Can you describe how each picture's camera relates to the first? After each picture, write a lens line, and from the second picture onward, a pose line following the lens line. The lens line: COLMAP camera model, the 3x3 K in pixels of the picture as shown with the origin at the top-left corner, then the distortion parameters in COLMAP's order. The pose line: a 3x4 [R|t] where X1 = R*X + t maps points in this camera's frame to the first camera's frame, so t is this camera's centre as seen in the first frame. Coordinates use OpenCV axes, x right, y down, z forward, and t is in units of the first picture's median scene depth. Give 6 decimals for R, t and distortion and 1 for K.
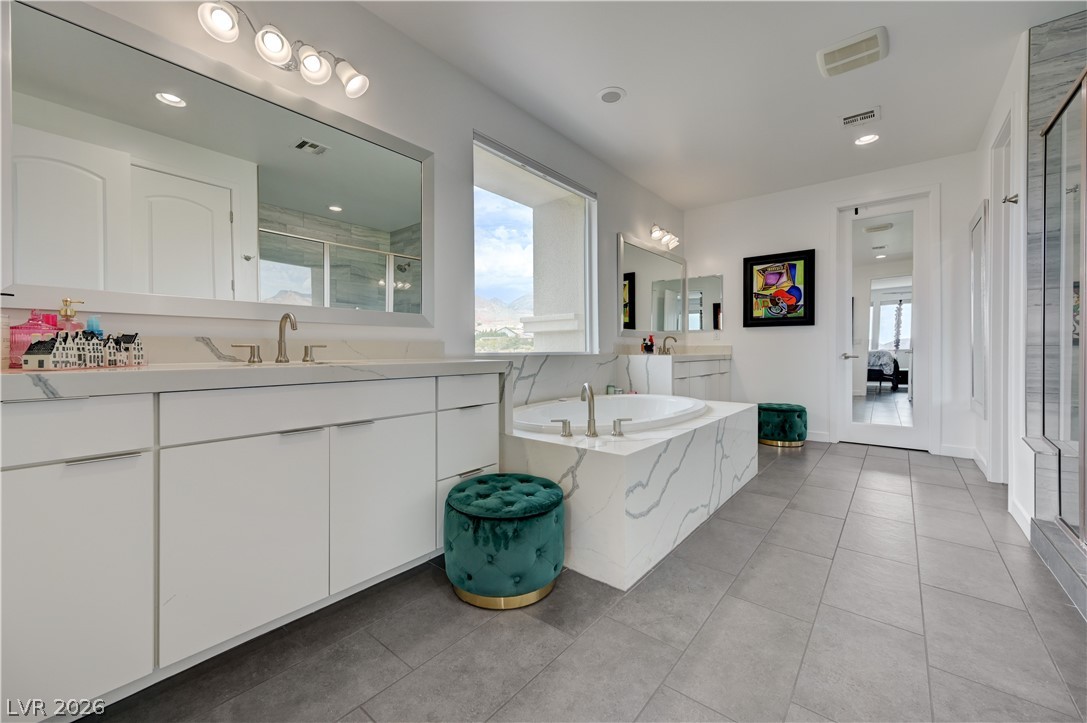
lens RADIAL K [[434.7, 0, 543.5], [0, 434.7, 361.5], [0, 0, 1]] dist [-0.000199, -0.000215]
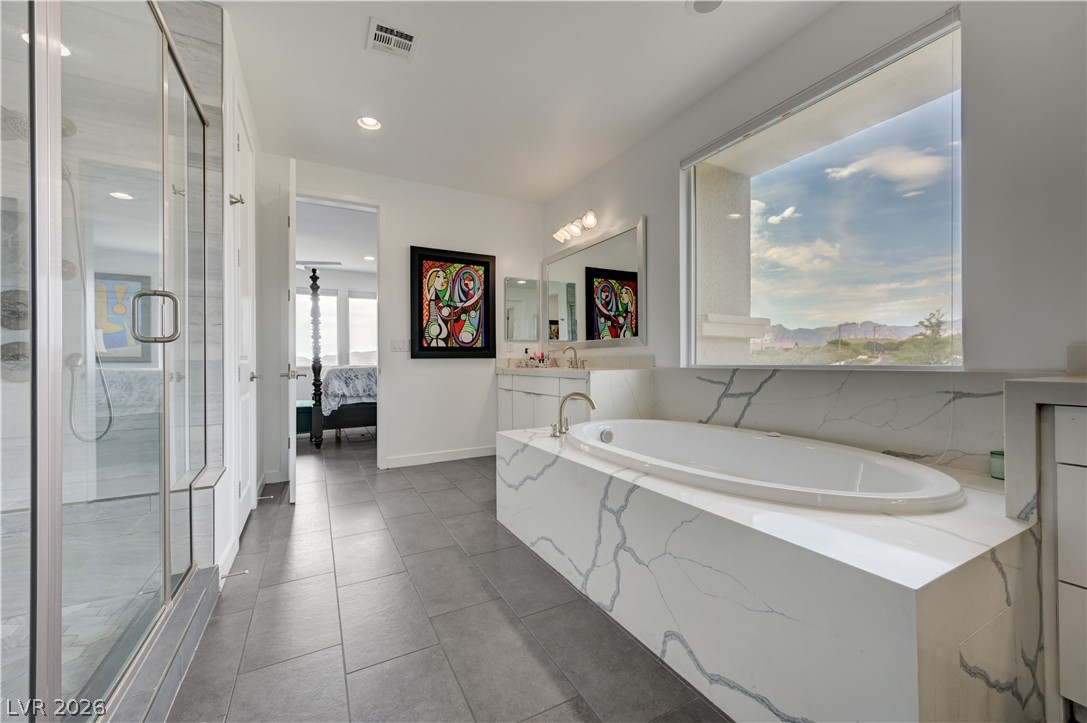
lens RADIAL K [[427.6, 0, 545.2], [0, 427.6, 354.9], [0, 0, 1]] dist [0.000376, 0.000055]
pose [[-0.384745, -0.009285, -0.922976, 0.878906], [-0.015924, 0.999867, -0.003420, -0.033090], [0.922886, 0.013382, -0.384841, 0.994005]]
